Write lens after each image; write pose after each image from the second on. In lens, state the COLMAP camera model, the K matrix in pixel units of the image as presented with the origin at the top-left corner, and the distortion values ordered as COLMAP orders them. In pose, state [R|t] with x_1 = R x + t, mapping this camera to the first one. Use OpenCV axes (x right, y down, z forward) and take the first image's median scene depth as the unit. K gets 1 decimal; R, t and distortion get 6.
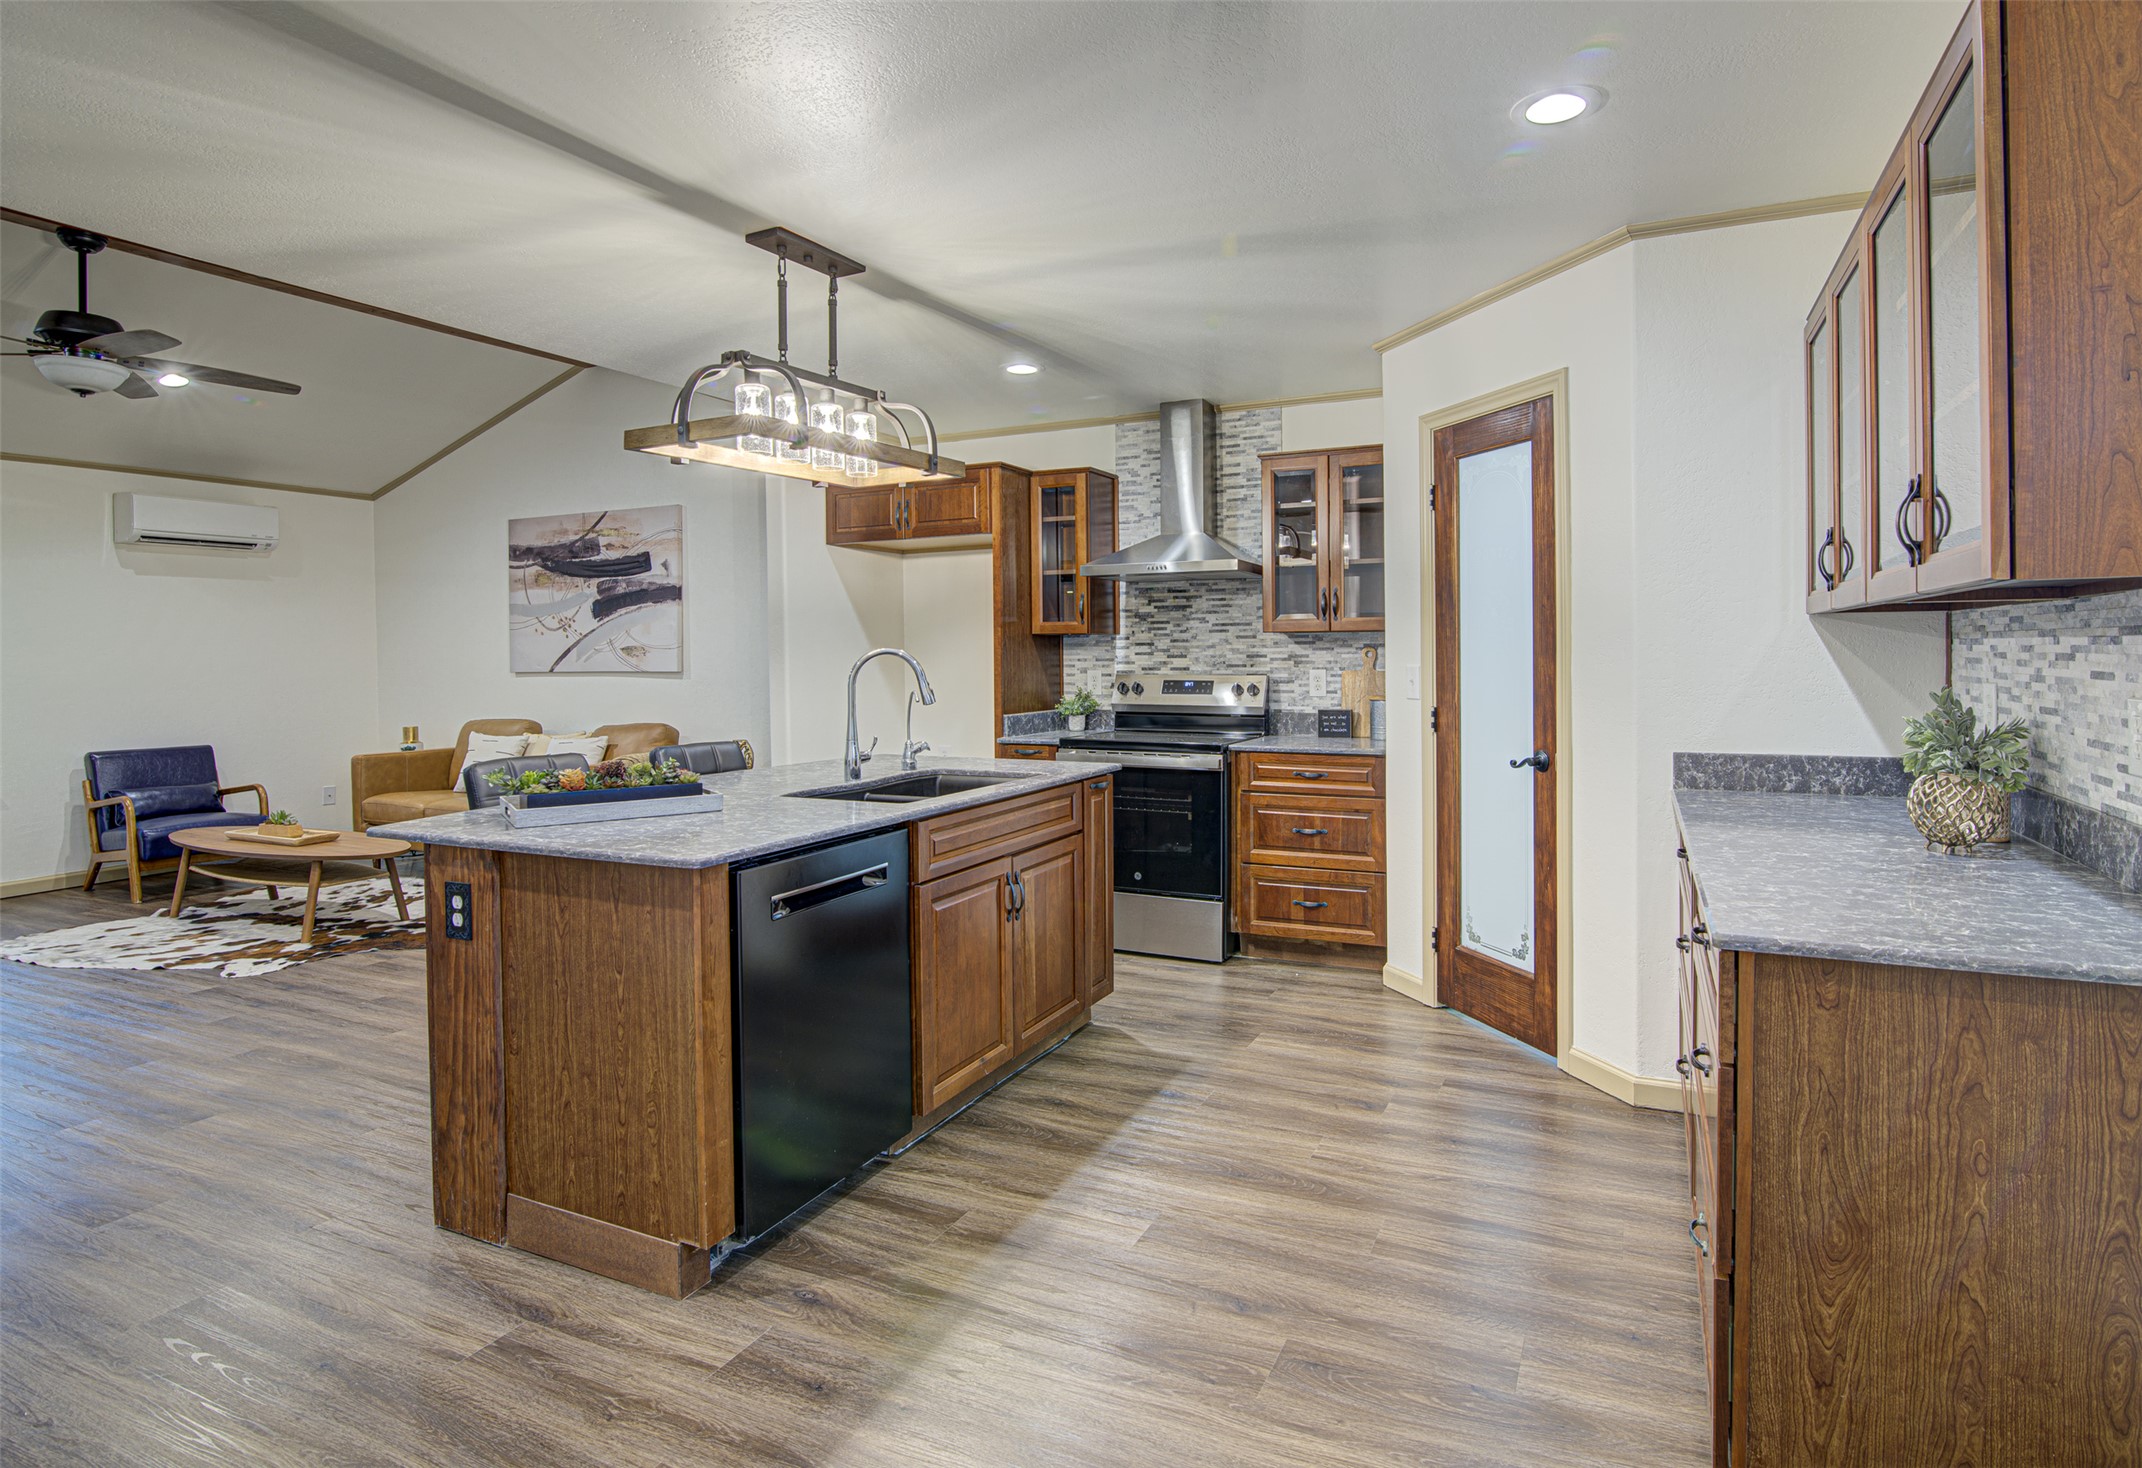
lens RADIAL K [[1115.8, 0, 1138.0], [0, 1115.8, 669.8], [0, 0, 1]] dist [-0.016599, 0.000469]
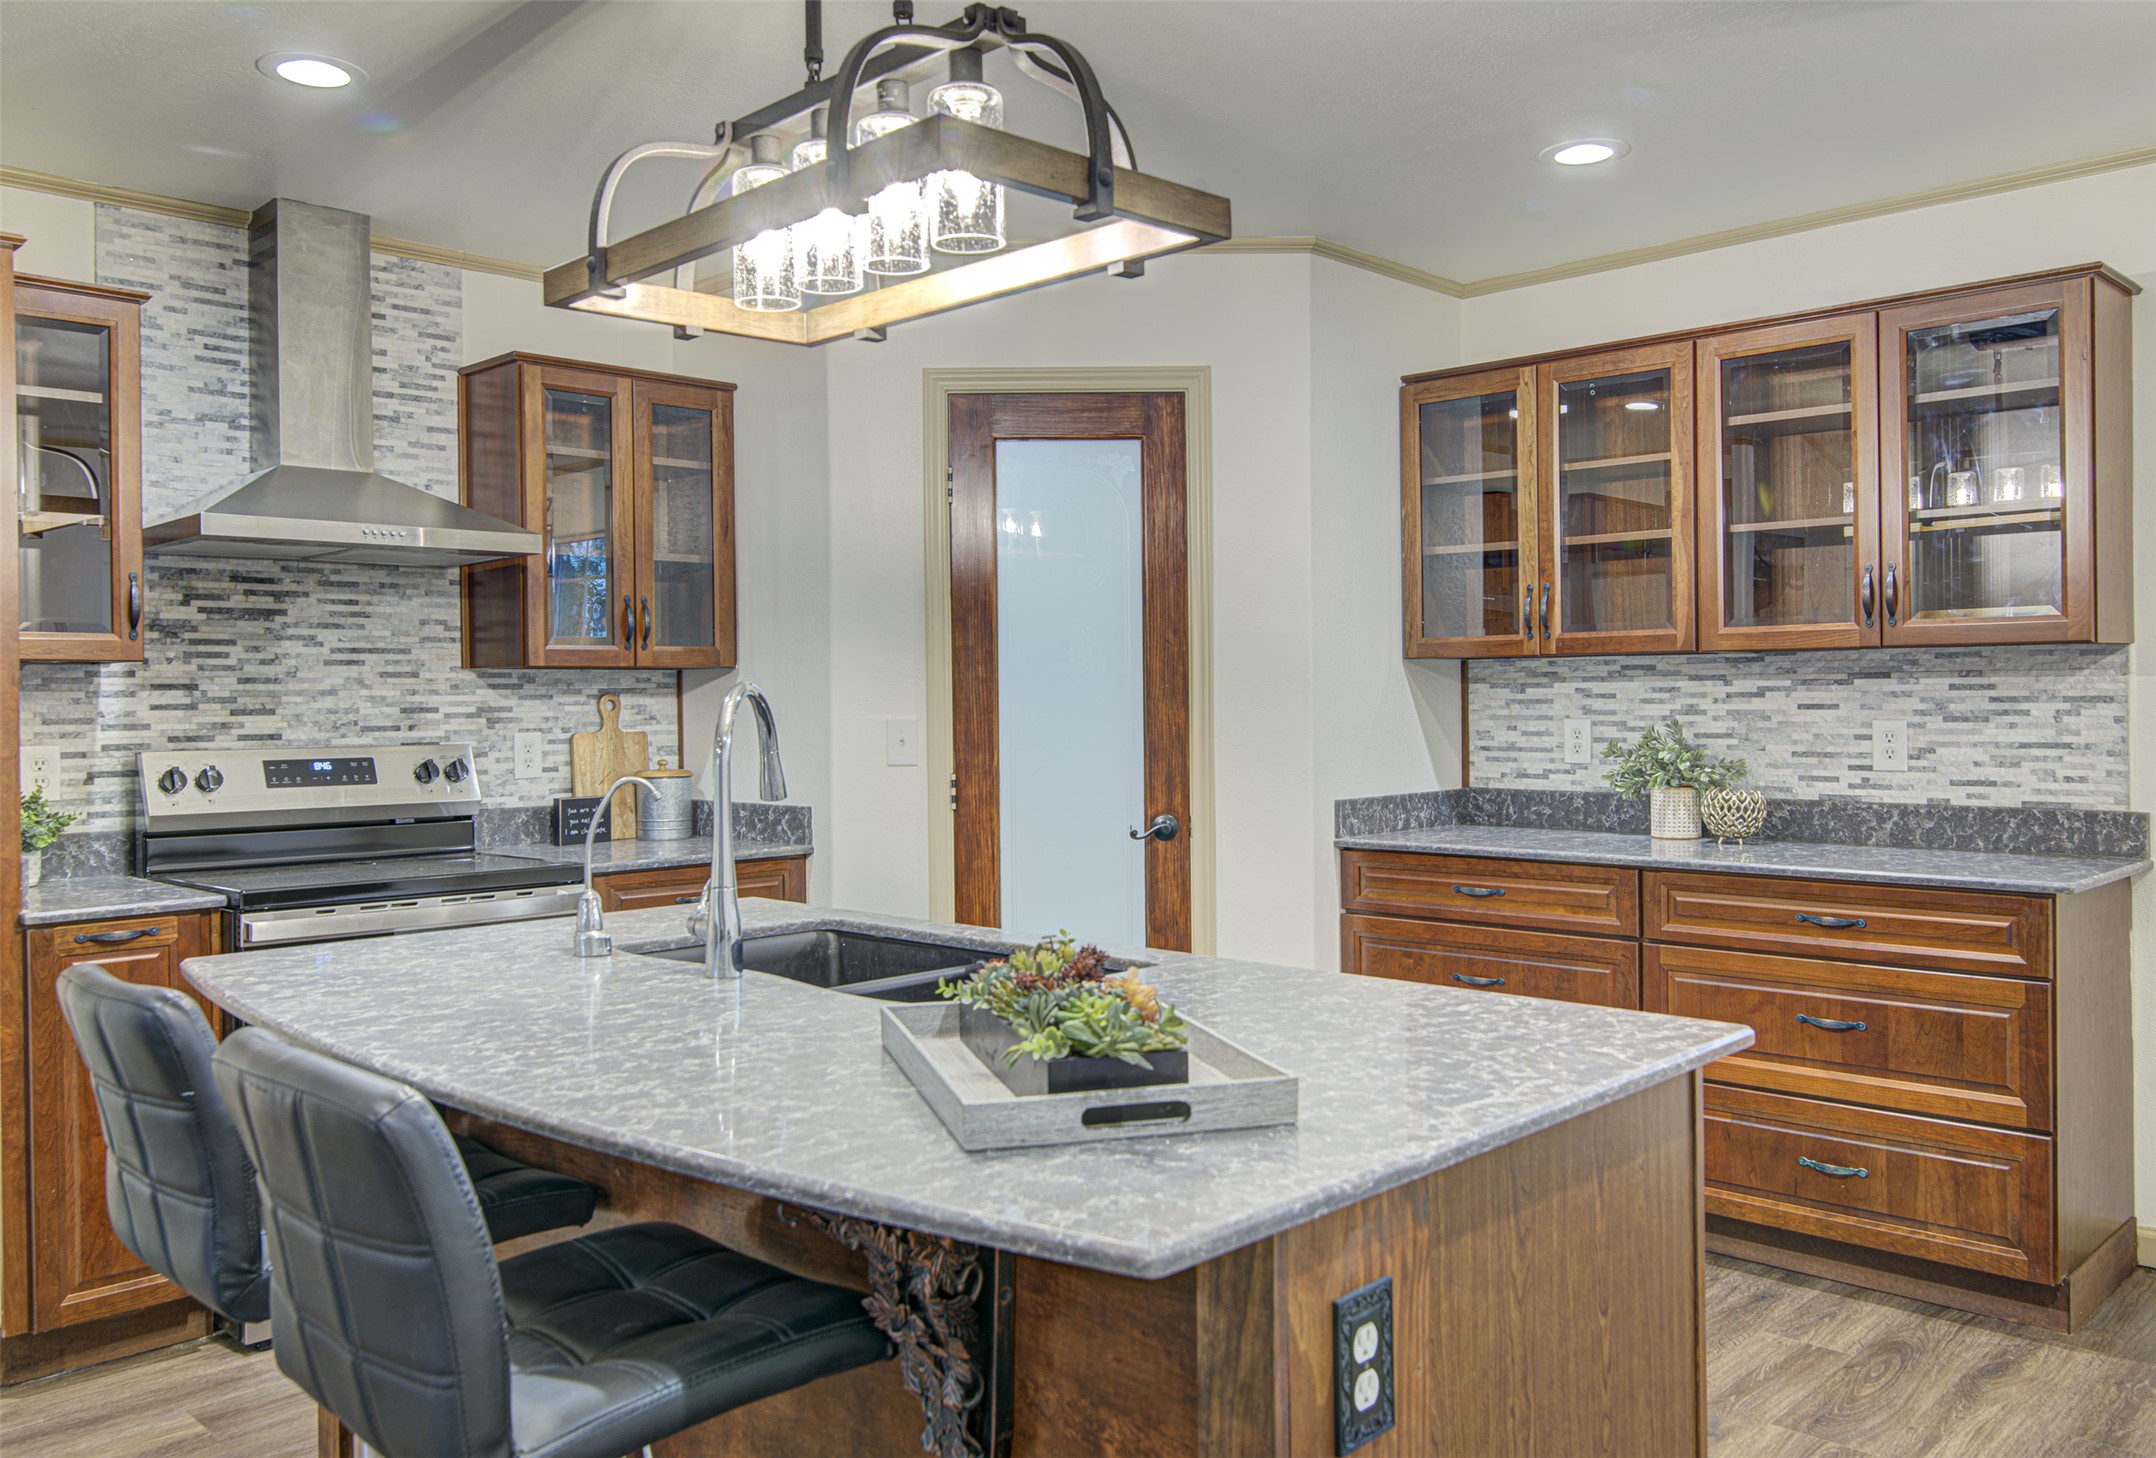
lens RADIAL K [[1659.1, 0, 1092.9], [0, 1659.1, 698.5], [0, 0, 1]] dist [0.007045, 0.000299]
pose [[0.340099, 0.002743, 0.940385, -0.460932], [0.023440, 0.999660, -0.011393, -0.000890], [-0.940097, 0.025917, 0.339920, 0.350638]]
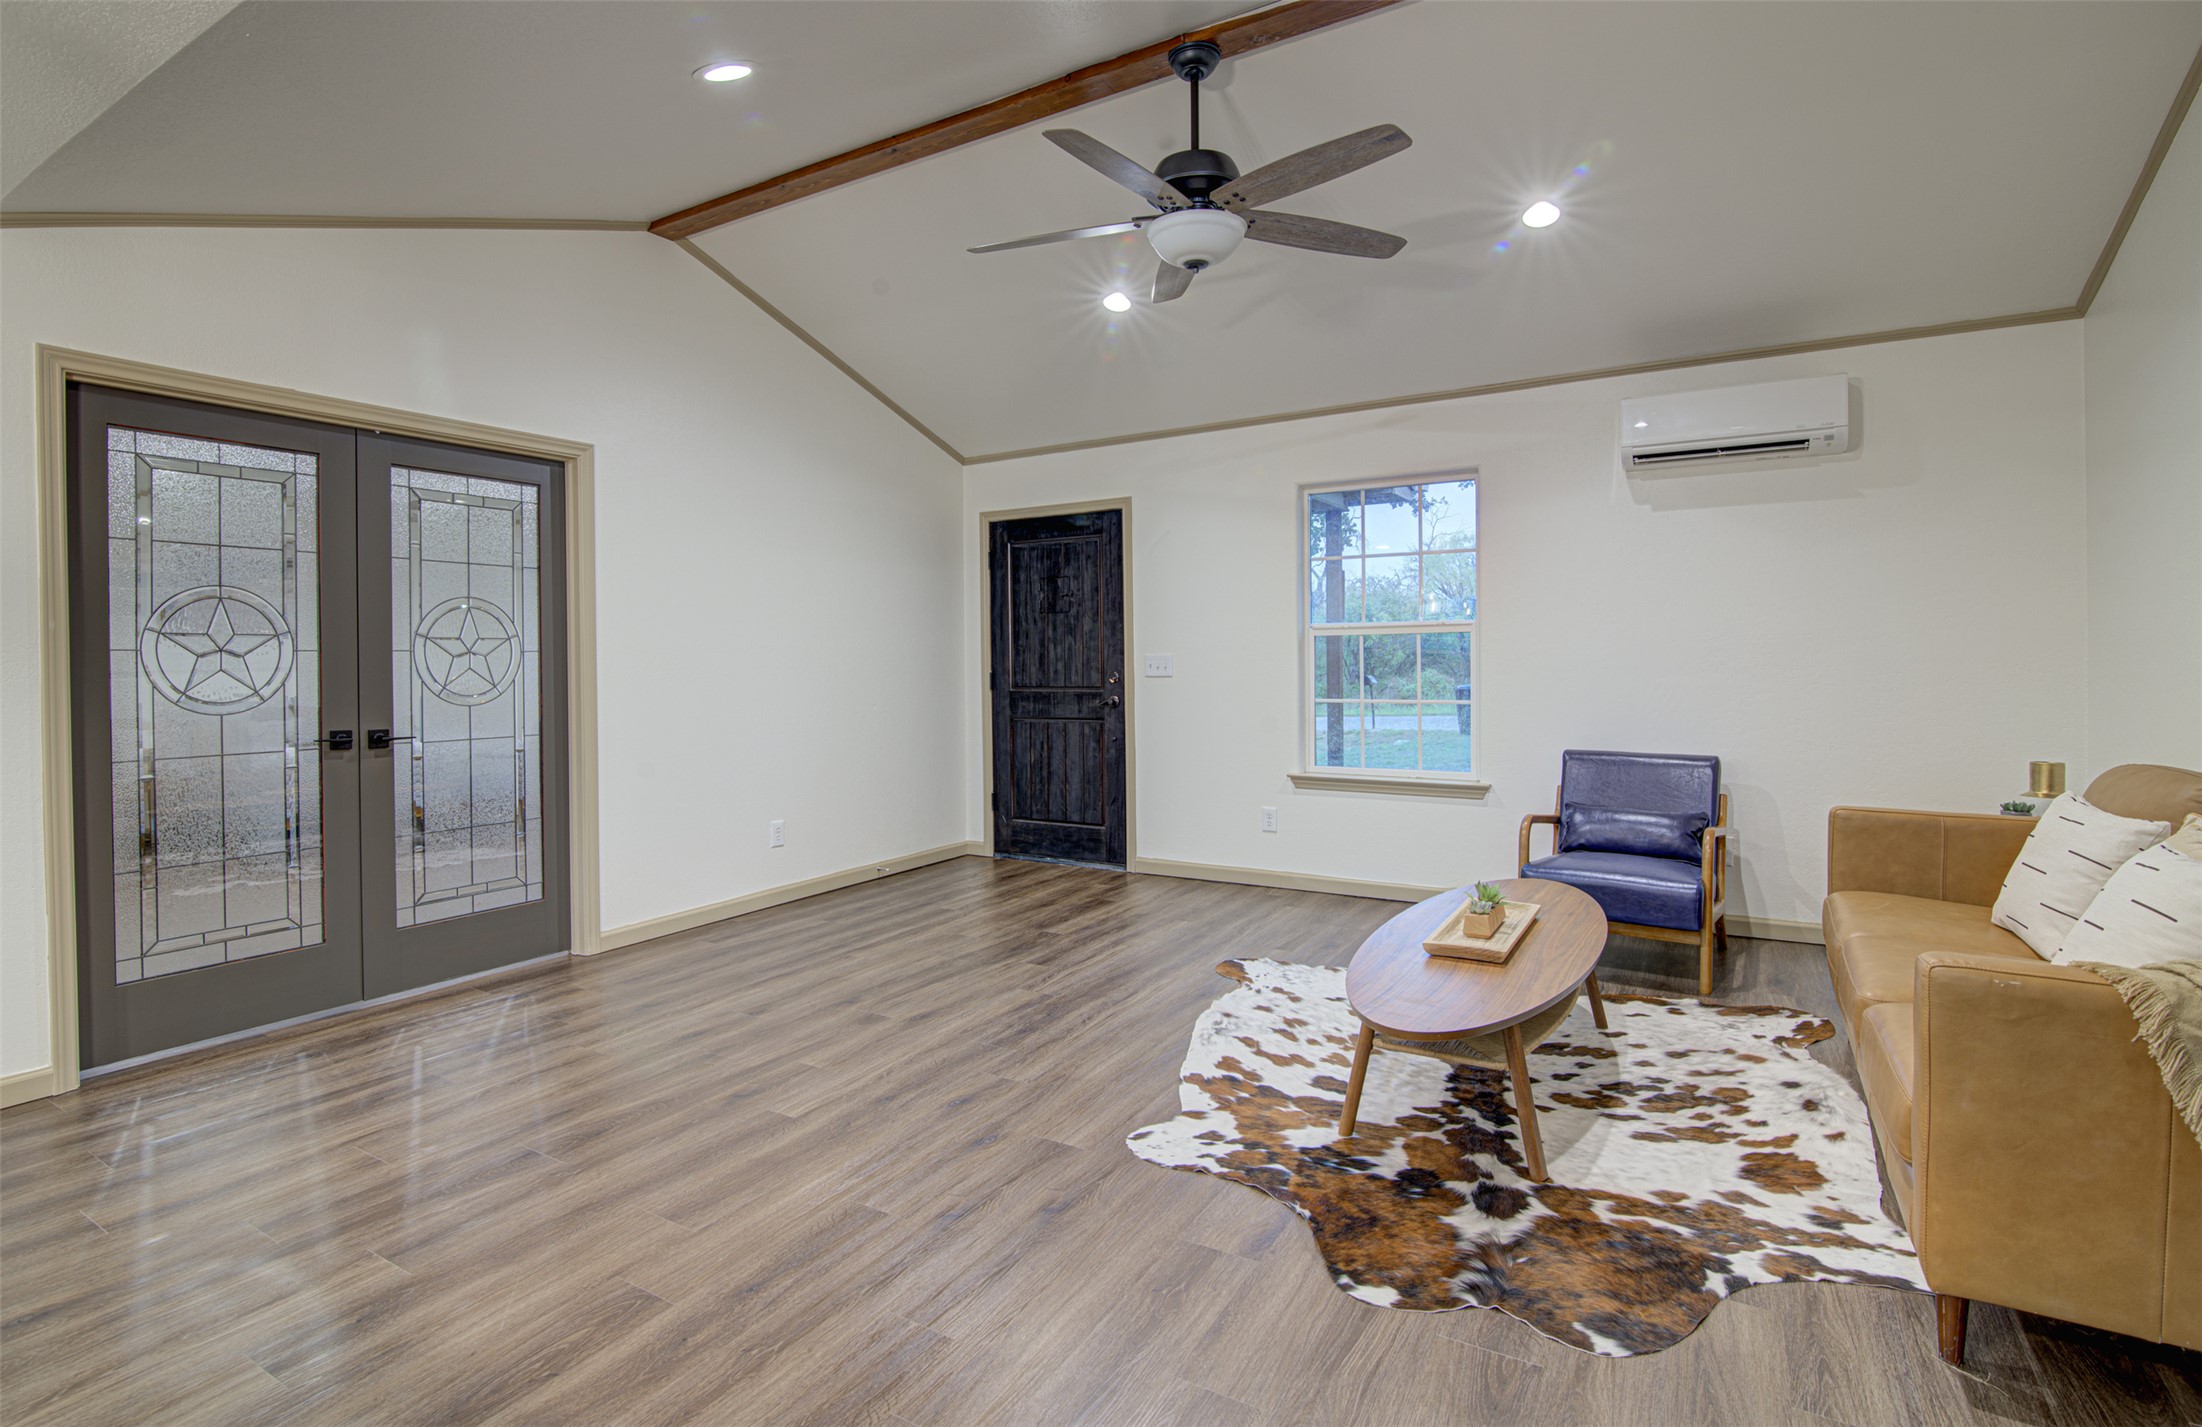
lens RADIAL K [[1068.7, 0, 1056.6], [0, 1068.7, 664.5], [0, 0, 1]] dist [-0.018763, 0.002248]
pose [[-0.136197, 0.021604, -0.990446, -0.173368], [-0.004093, 0.999741, 0.022369, 0.000341], [0.990673, 0.007100, -0.136073, 0.755913]]
